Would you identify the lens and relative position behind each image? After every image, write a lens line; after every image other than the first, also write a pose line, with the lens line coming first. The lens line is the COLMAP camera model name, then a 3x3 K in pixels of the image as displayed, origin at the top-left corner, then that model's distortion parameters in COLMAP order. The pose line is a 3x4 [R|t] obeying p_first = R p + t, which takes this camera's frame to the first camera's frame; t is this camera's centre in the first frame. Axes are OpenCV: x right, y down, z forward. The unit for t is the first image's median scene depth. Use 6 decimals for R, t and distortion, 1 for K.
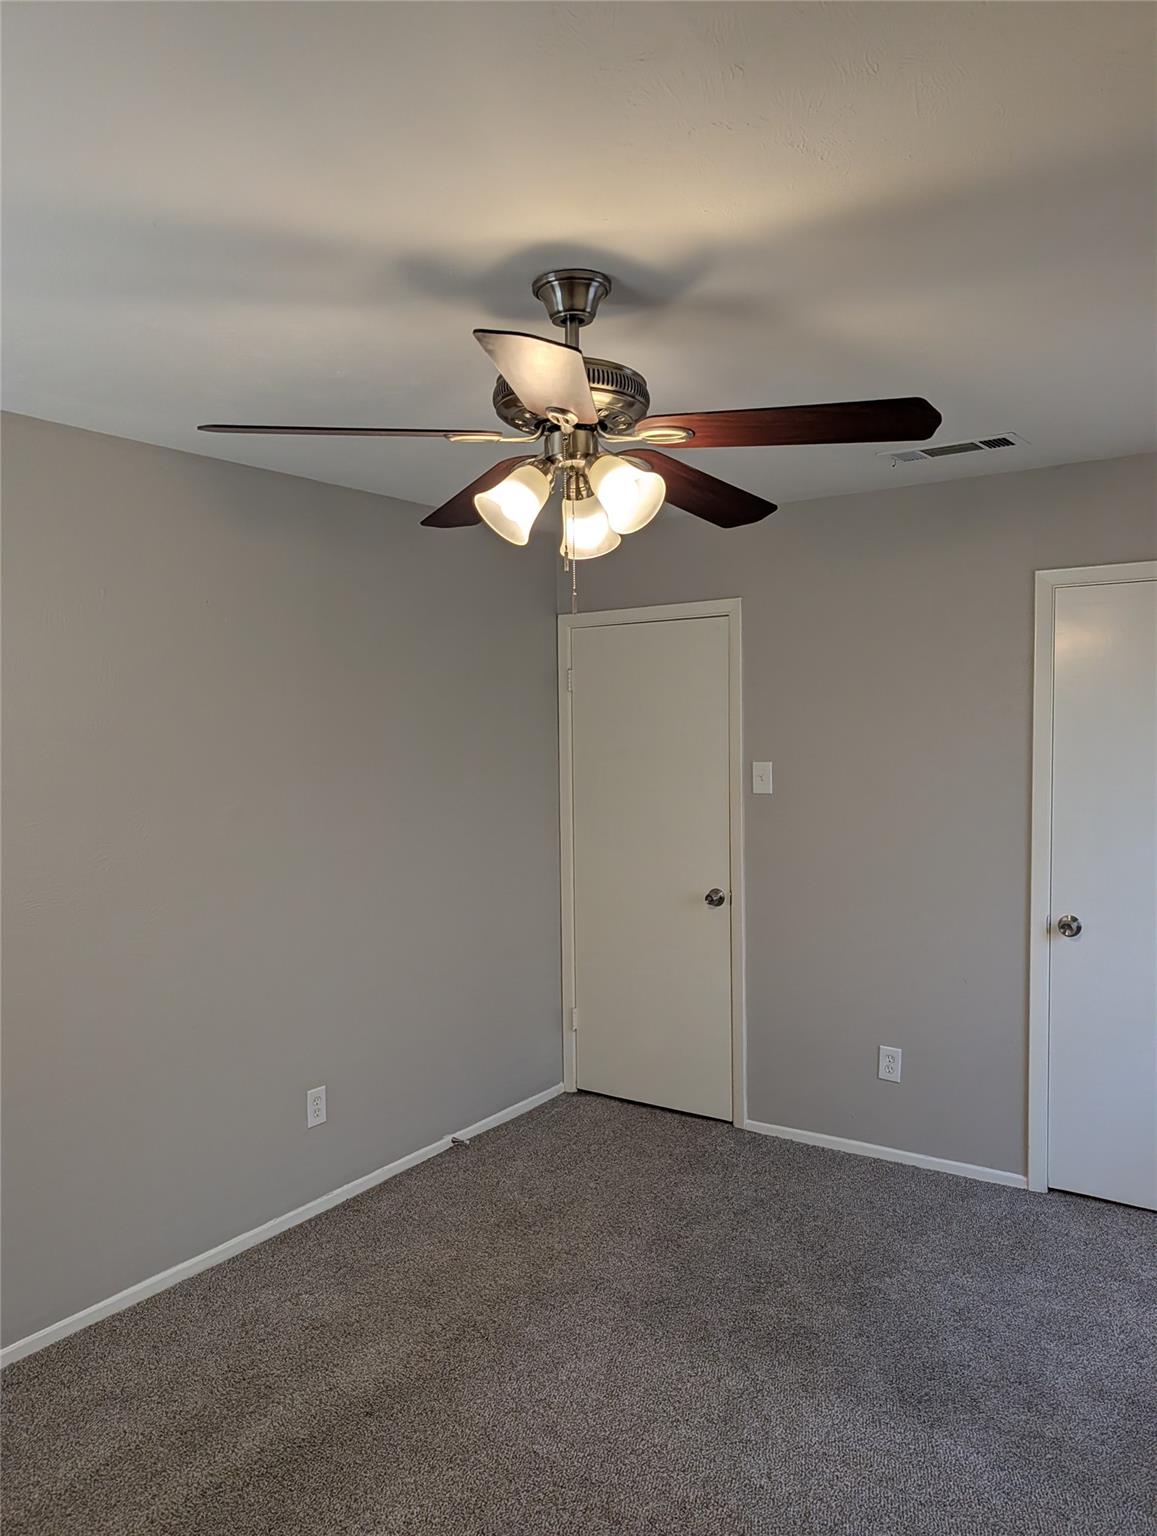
lens RADIAL K [[1110.8, 0, 611.9], [0, 1110.8, 766.2], [0, 0, 1]] dist [0.010667, -0.004079]
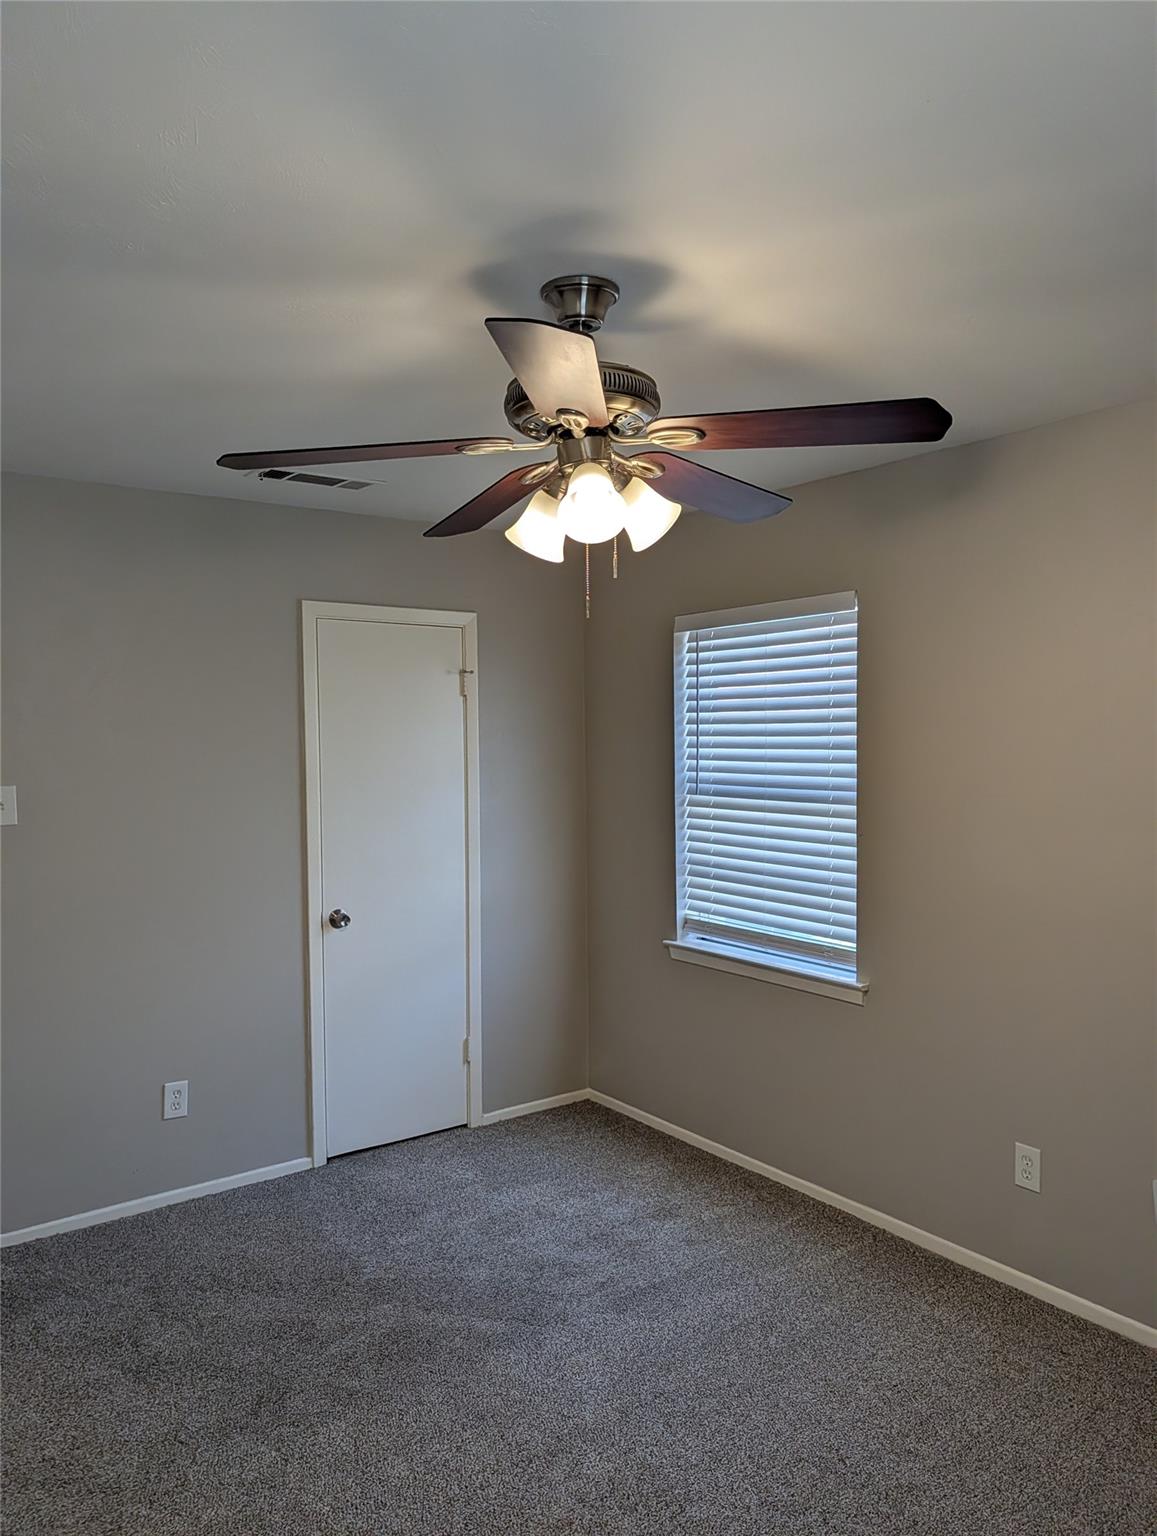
lens RADIAL K [[1110.8, 0, 572.1], [0, 1110.8, 773.4], [0, 0, 1]] dist [0.010667, -0.004079]
pose [[0.335201, -0.017973, 0.941975, -0.570066], [0.038210, 0.999255, 0.005469, -0.001140], [-0.941371, 0.034160, 0.335638, 0.391782]]
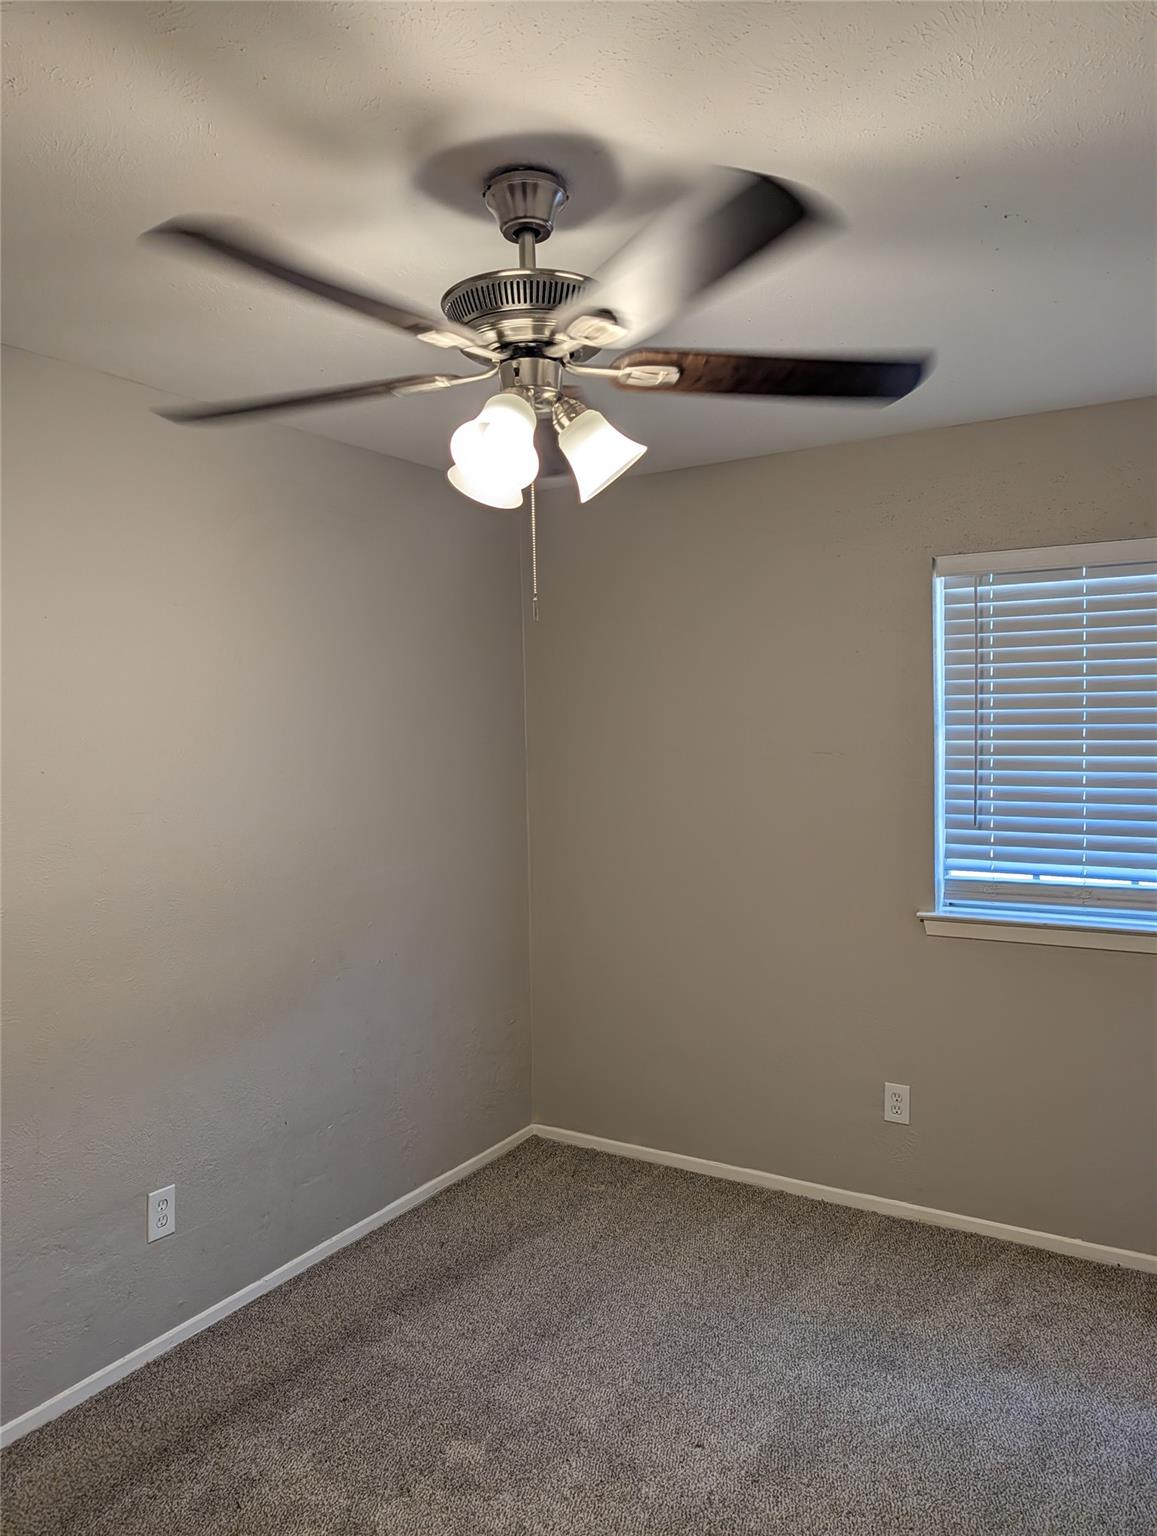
lens RADIAL K [[1110.8, 0, 545.6], [0, 1110.8, 787.6], [0, 0, 1]] dist [0.010667, -0.004079]
pose [[-0.147292, -0.042607, 0.988175, -0.526391], [0.061839, 0.996721, 0.052193, -0.005220], [-0.987158, 0.068795, -0.144174, 0.651311]]
